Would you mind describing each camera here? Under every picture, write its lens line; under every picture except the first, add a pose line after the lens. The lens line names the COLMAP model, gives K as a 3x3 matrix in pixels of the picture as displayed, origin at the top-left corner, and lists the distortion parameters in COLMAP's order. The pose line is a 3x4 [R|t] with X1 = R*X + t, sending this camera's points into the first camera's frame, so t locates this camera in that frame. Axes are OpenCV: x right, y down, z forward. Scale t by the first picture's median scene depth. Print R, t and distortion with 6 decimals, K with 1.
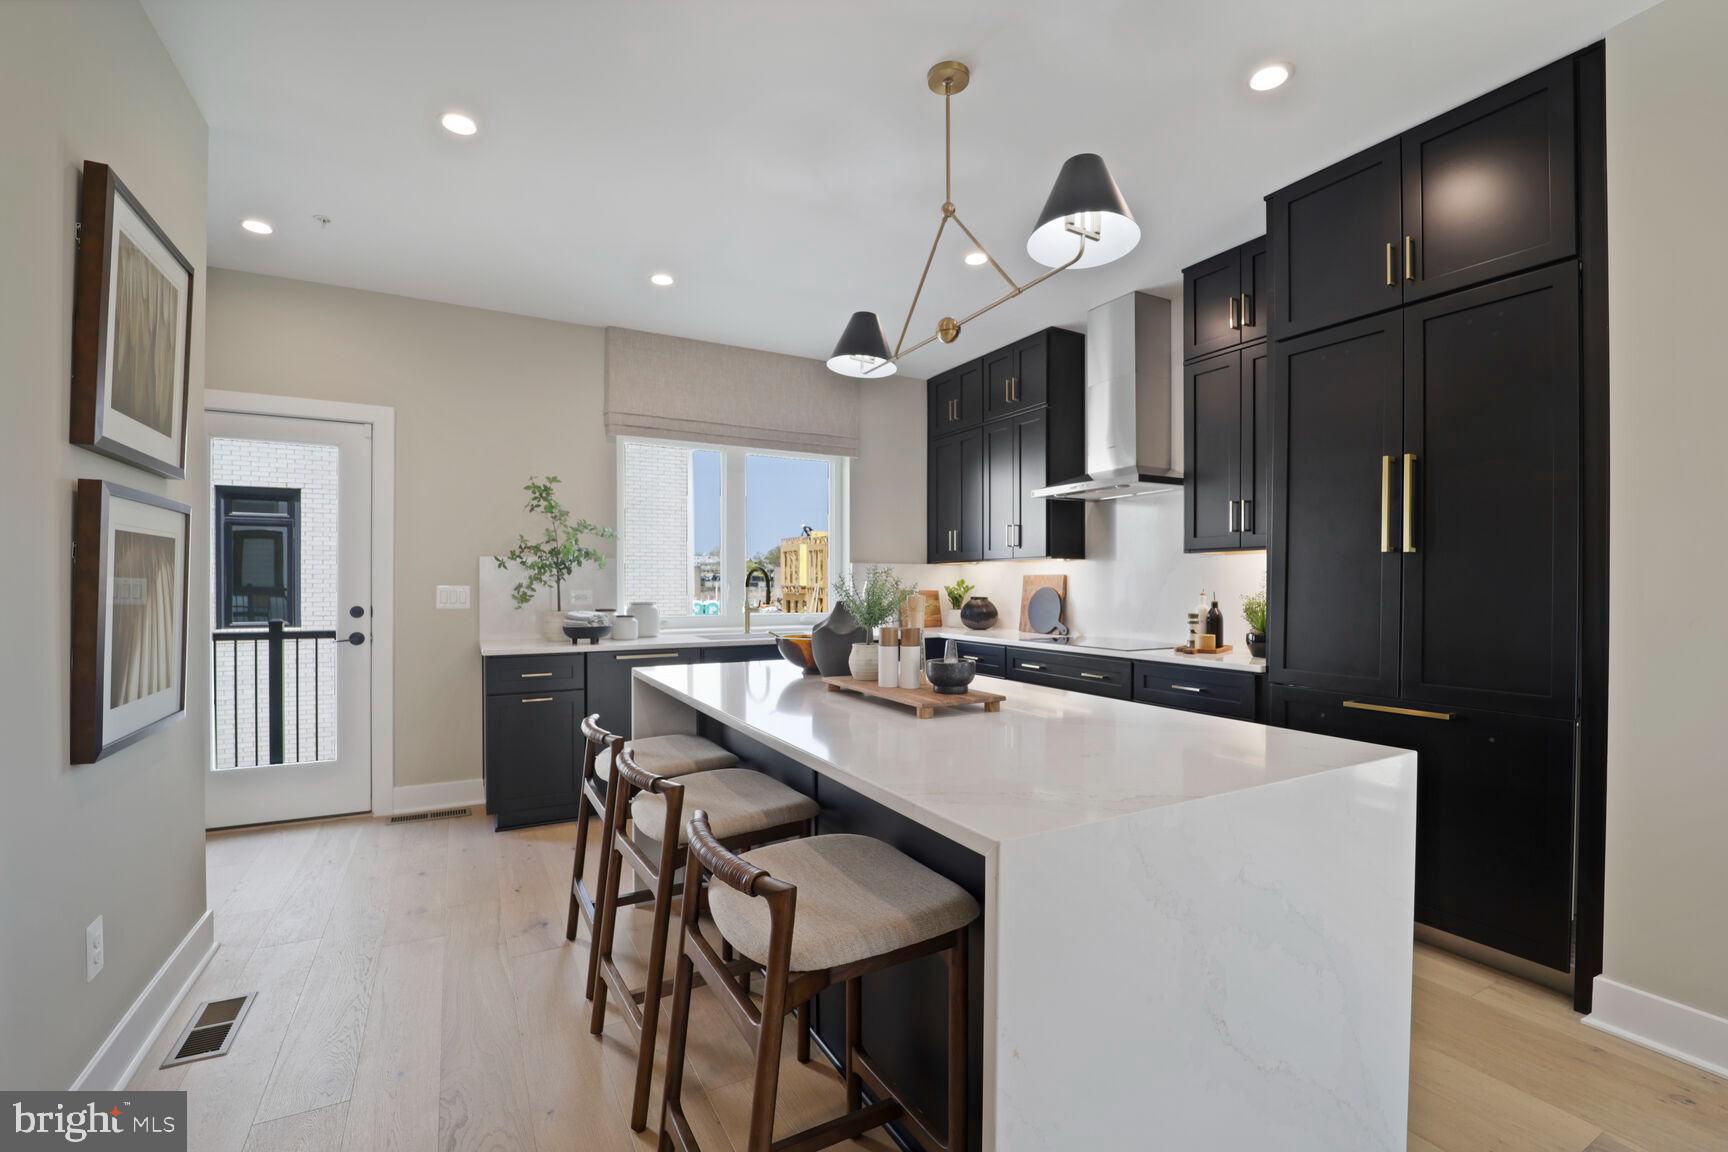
lens RADIAL K [[748.3, 0, 878.1], [0, 748.3, 582.0], [0, 0, 1]] dist [-0.020003, -0.000428]
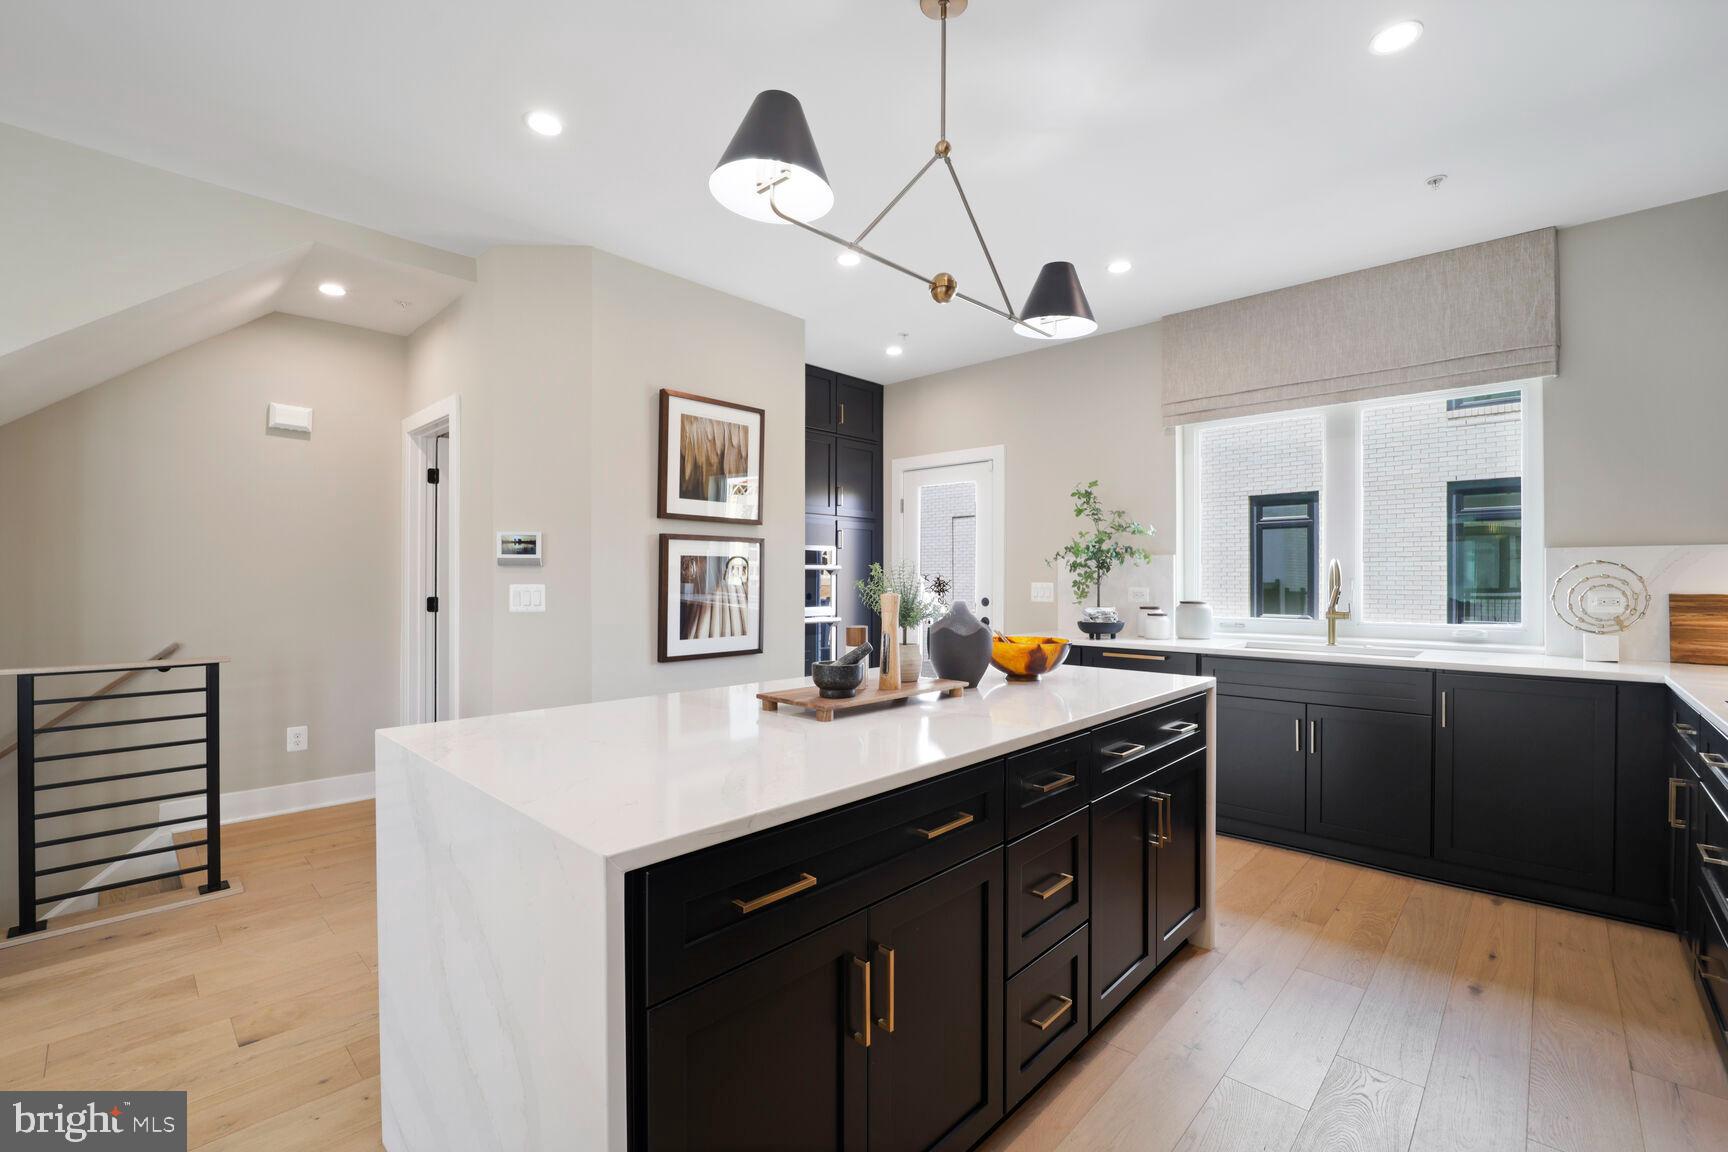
lens RADIAL K [[748.3, 0, 860.7], [0, 748.3, 578.5], [0, 0, 1]] dist [-0.020003, -0.000428]
pose [[0.283599, 0.000656, -0.958943, 1.047968], [0.000489, 1.000000, 0.000828, -0.004750], [0.958943, -0.000704, 0.283598, 0.782382]]
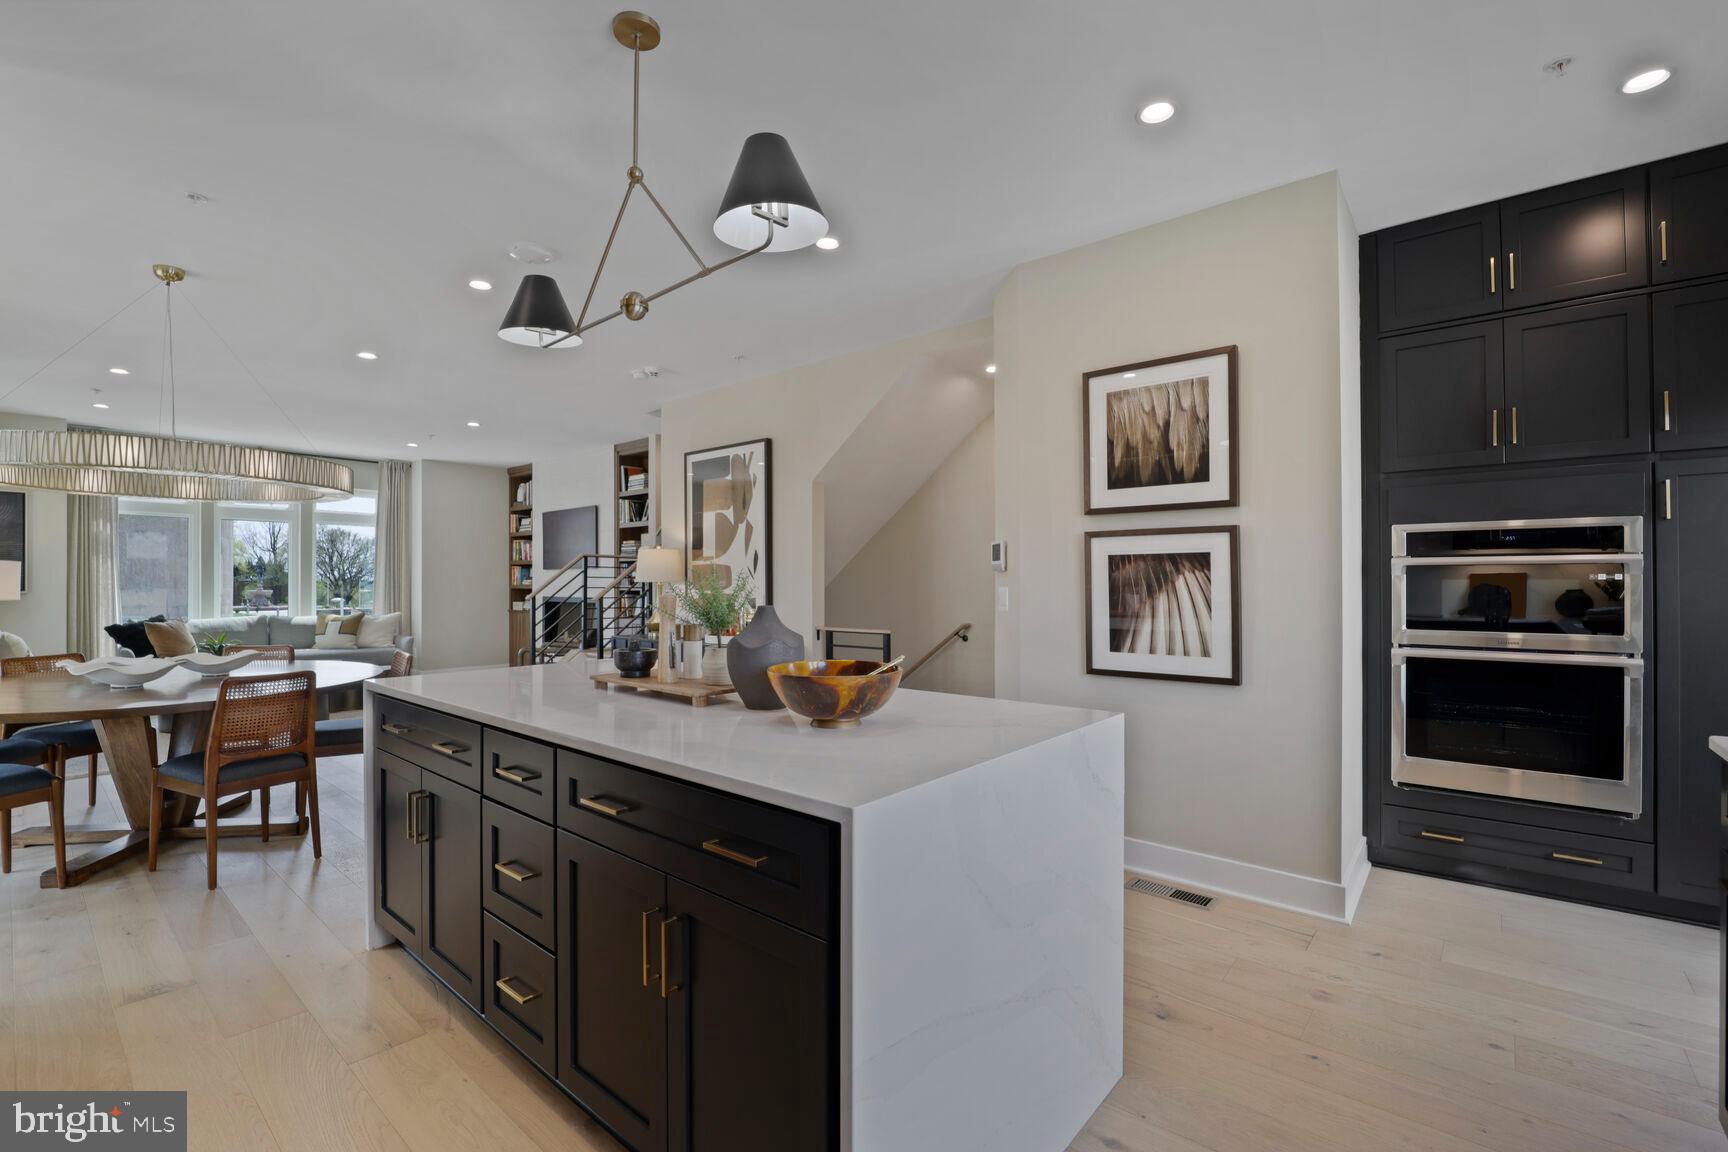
lens RADIAL K [[748.3, 0, 852.5], [0, 748.3, 577.1], [0, 0, 1]] dist [-0.020003, -0.000428]
pose [[-0.944830, -0.001115, -0.327559, 0.169970], [0.002171, 0.999951, -0.009666, 0.002131], [0.327553, -0.009844, -0.944781, 2.277760]]
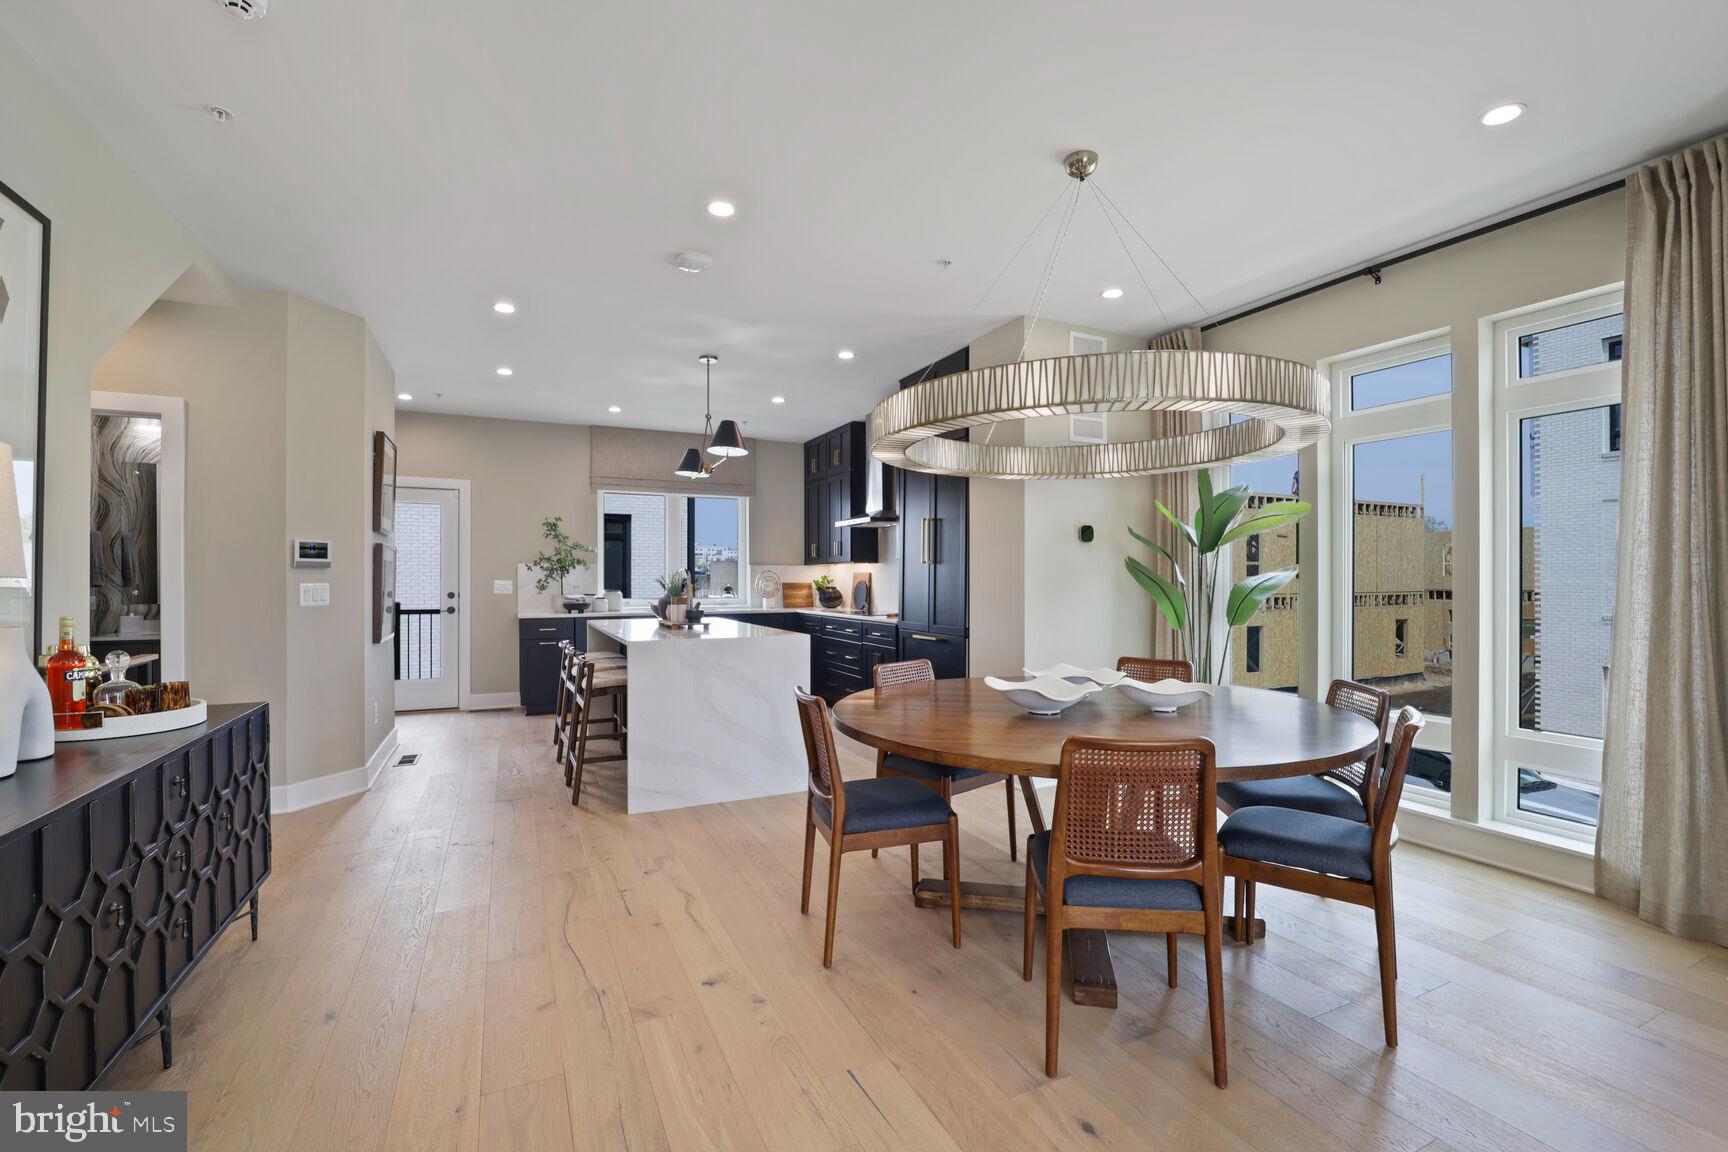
lens RADIAL K [[748.3, 0, 851.4], [0, 748.3, 575.7], [0, 0, 1]] dist [-0.020003, -0.000428]
pose [[0.996724, -0.002487, -0.080843, 0.805279], [0.002453, 0.999997, -0.000516, -0.006488], [0.080844, 0.000316, 0.996727, -1.416760]]
